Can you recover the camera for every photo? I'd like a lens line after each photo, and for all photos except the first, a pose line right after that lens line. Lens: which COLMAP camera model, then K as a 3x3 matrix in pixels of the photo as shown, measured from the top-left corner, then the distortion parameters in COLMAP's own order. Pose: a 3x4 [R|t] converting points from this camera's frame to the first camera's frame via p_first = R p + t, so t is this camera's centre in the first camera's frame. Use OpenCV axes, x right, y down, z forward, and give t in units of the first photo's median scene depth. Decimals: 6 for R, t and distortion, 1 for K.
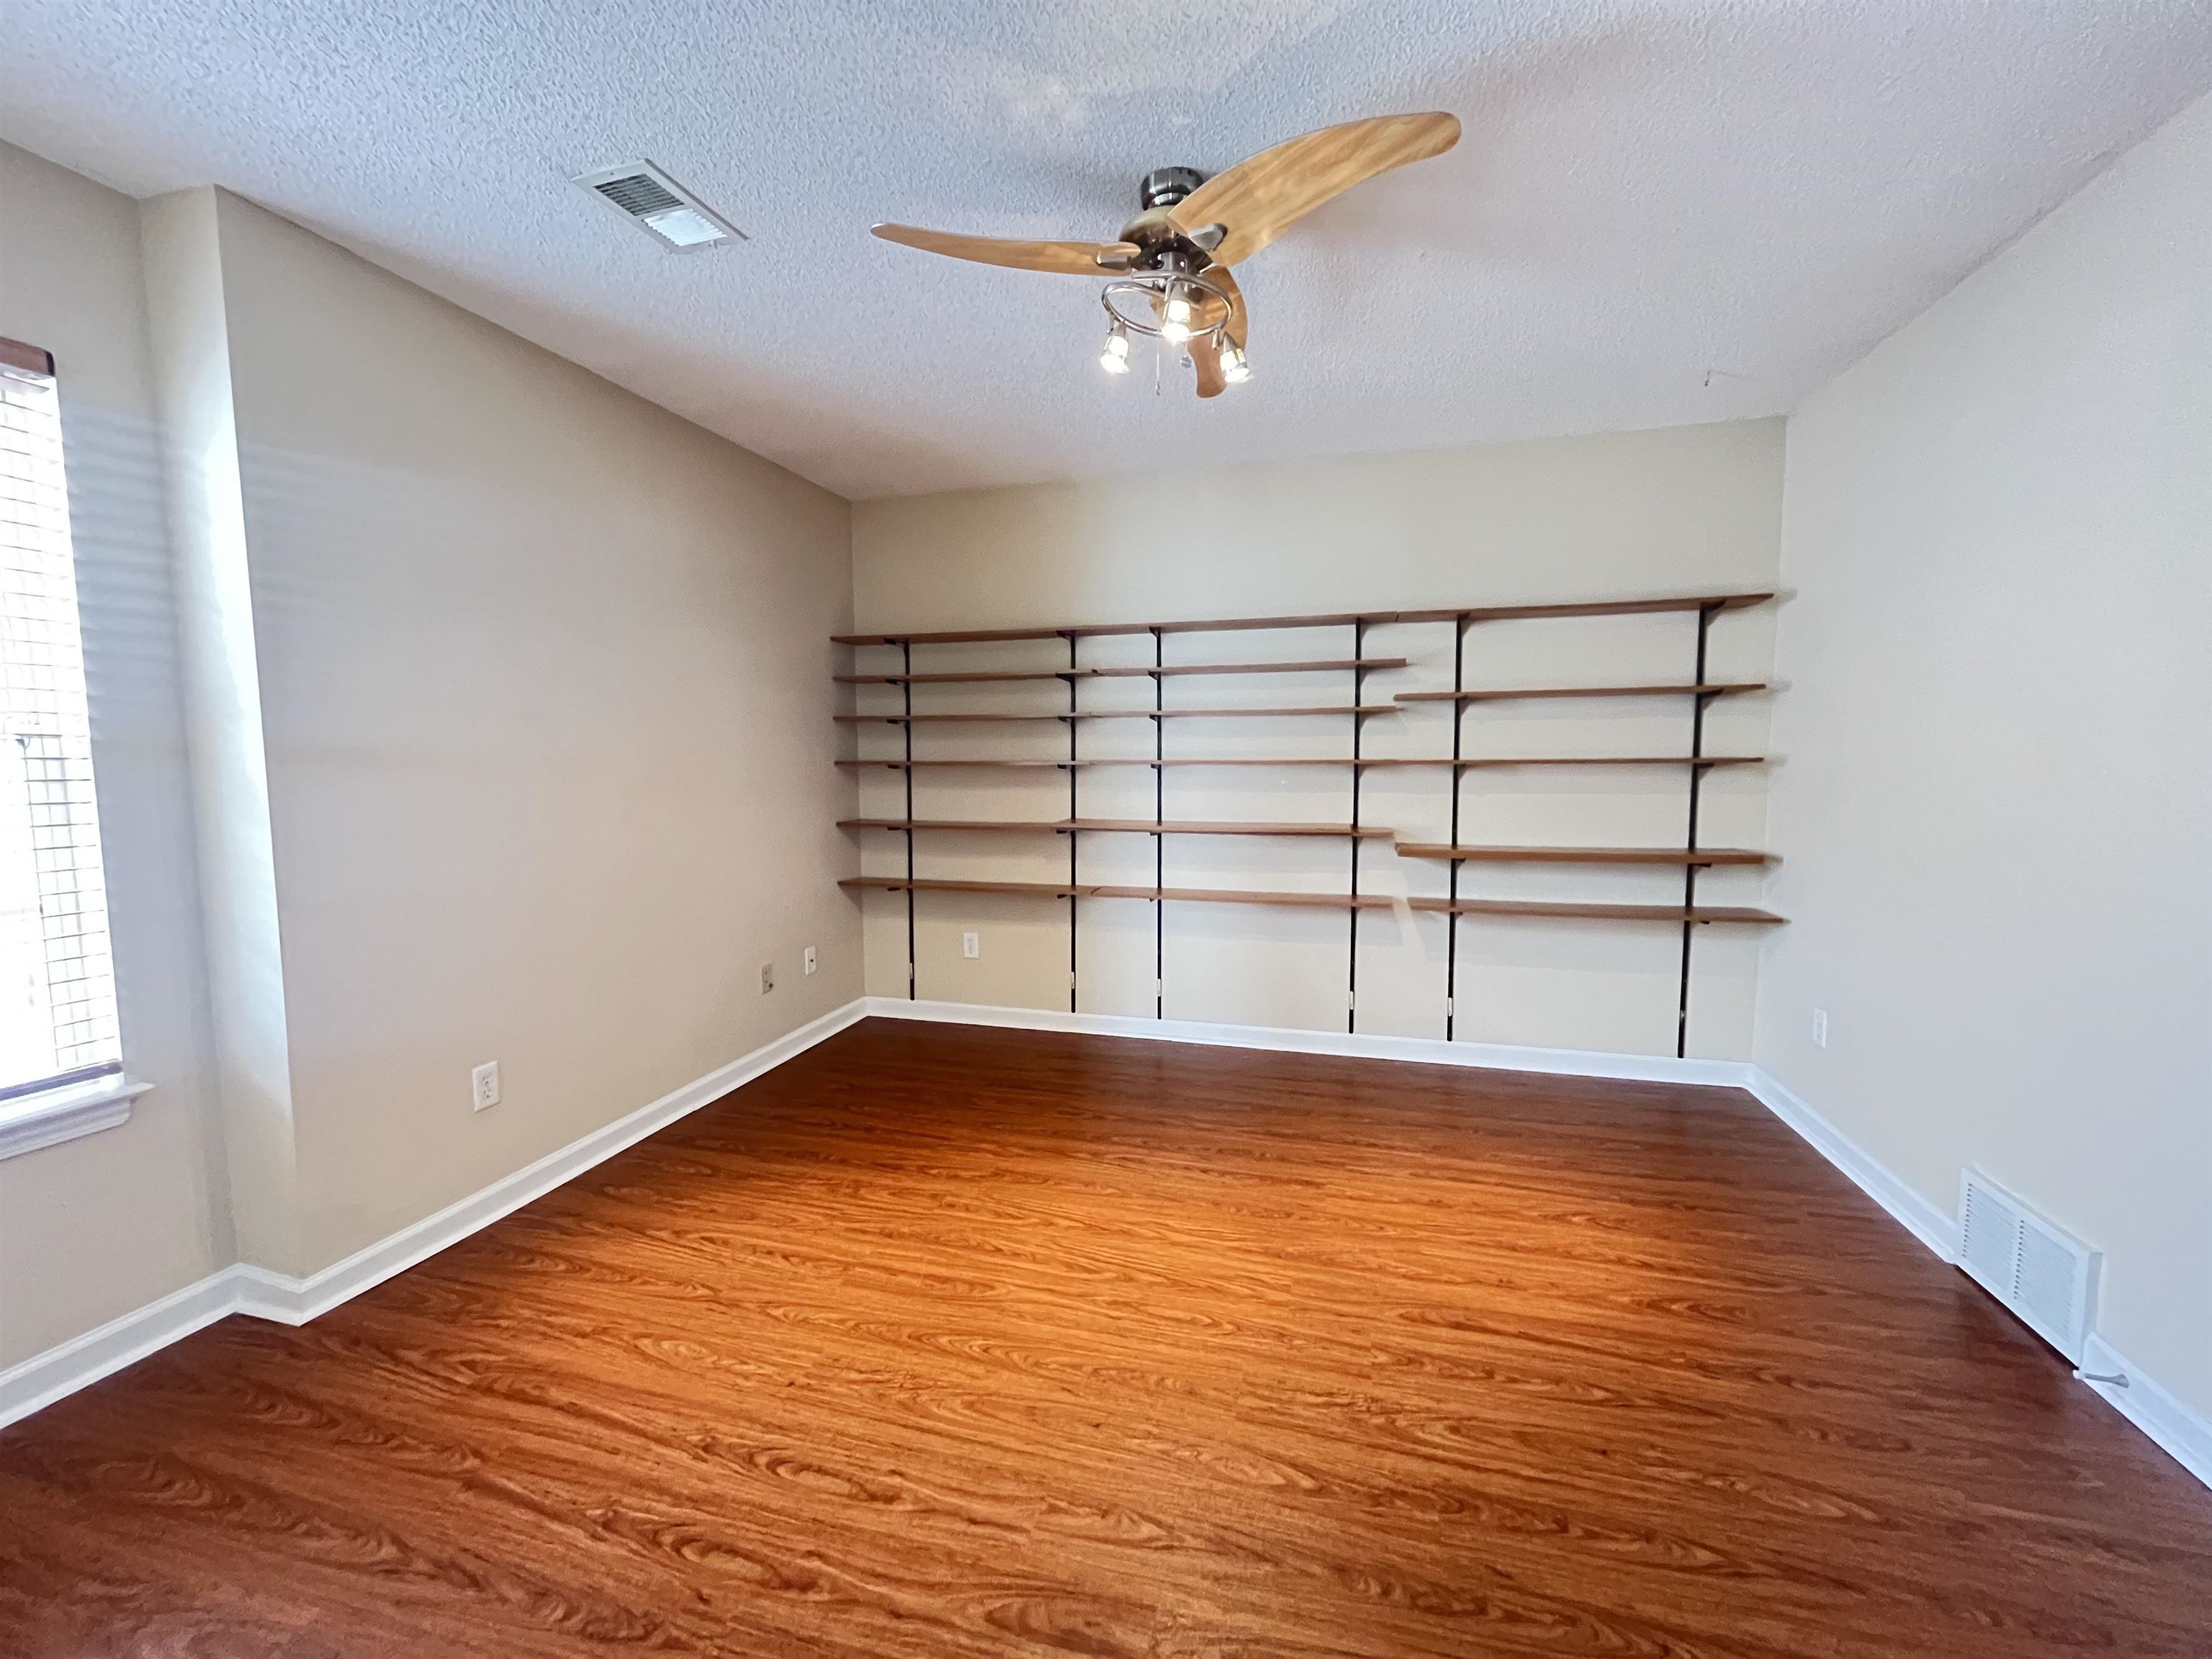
lens RADIAL K [[896.1, 0, 1106.0], [0, 896.1, 829.5], [0, 0, 1]] dist [-0.001278, 0.000082]
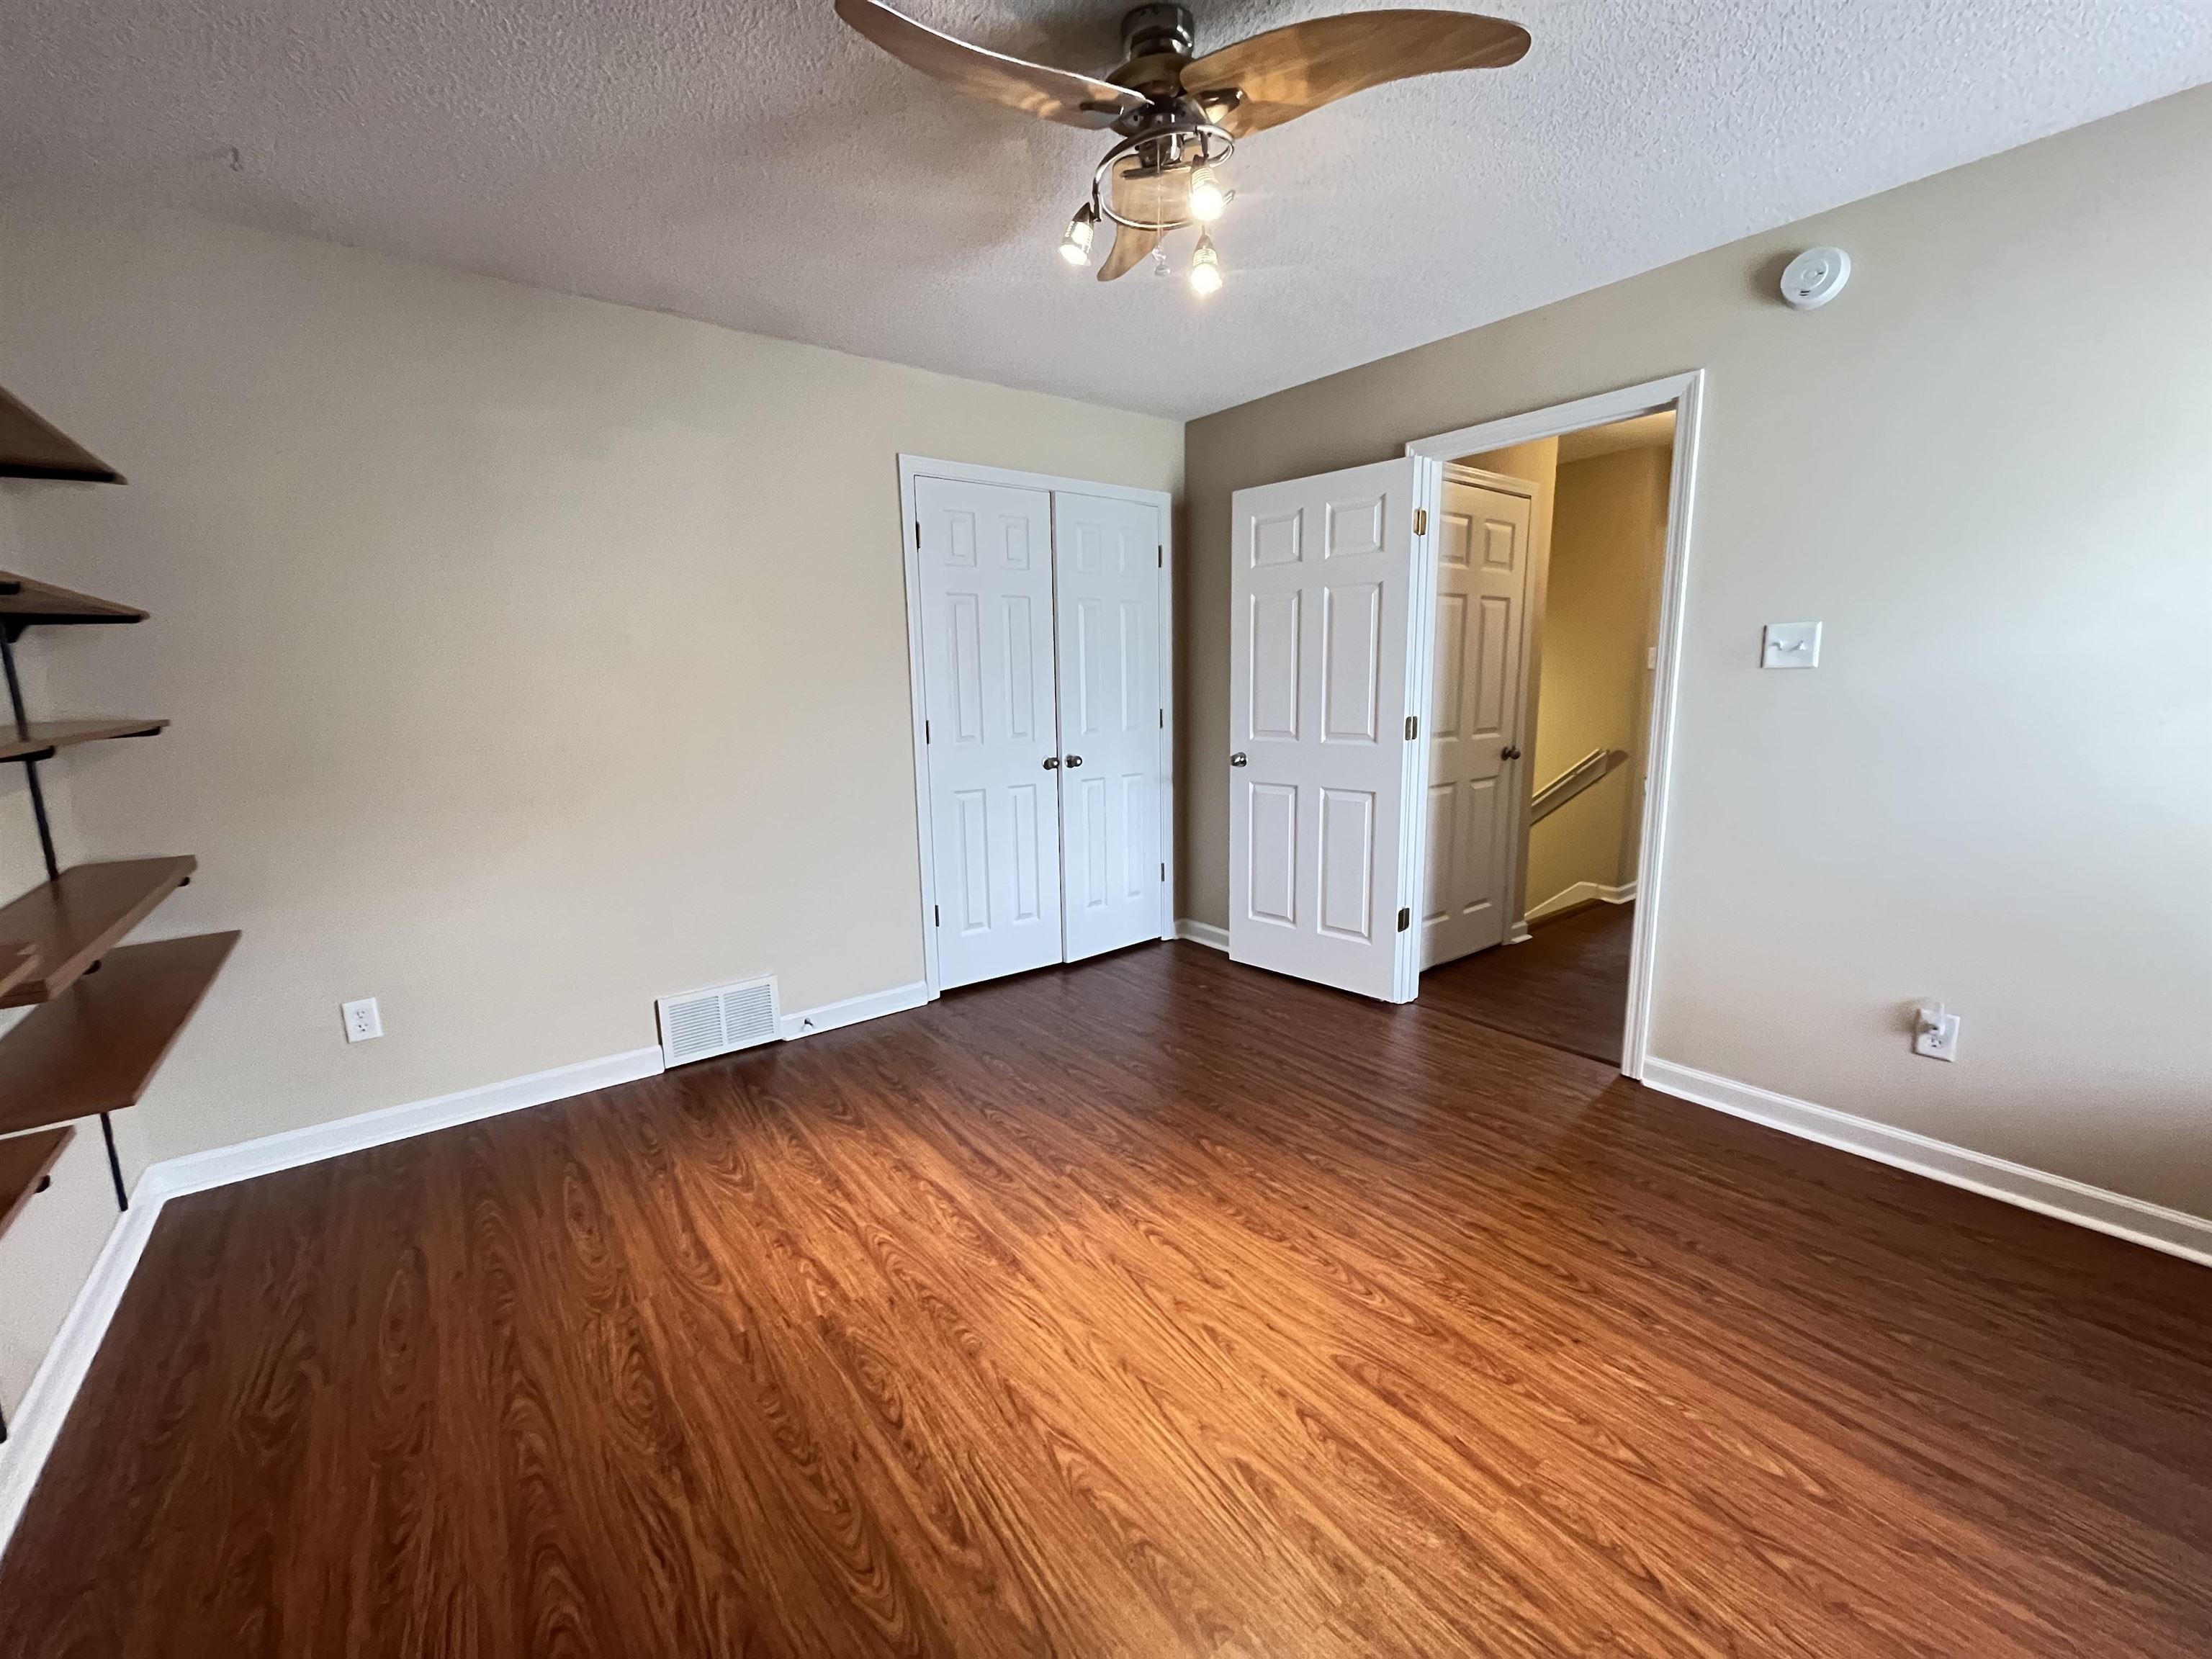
lens RADIAL K [[896.1, 0, 1106.0], [0, 896.1, 829.5], [0, 0, 1]] dist [-0.001278, 0.000082]
pose [[-0.804758, -0.082296, 0.587870, -0.407408], [0.068834, 0.970724, 0.230122, -0.156655], [-0.589598, 0.225659, -0.775534, 1.684794]]
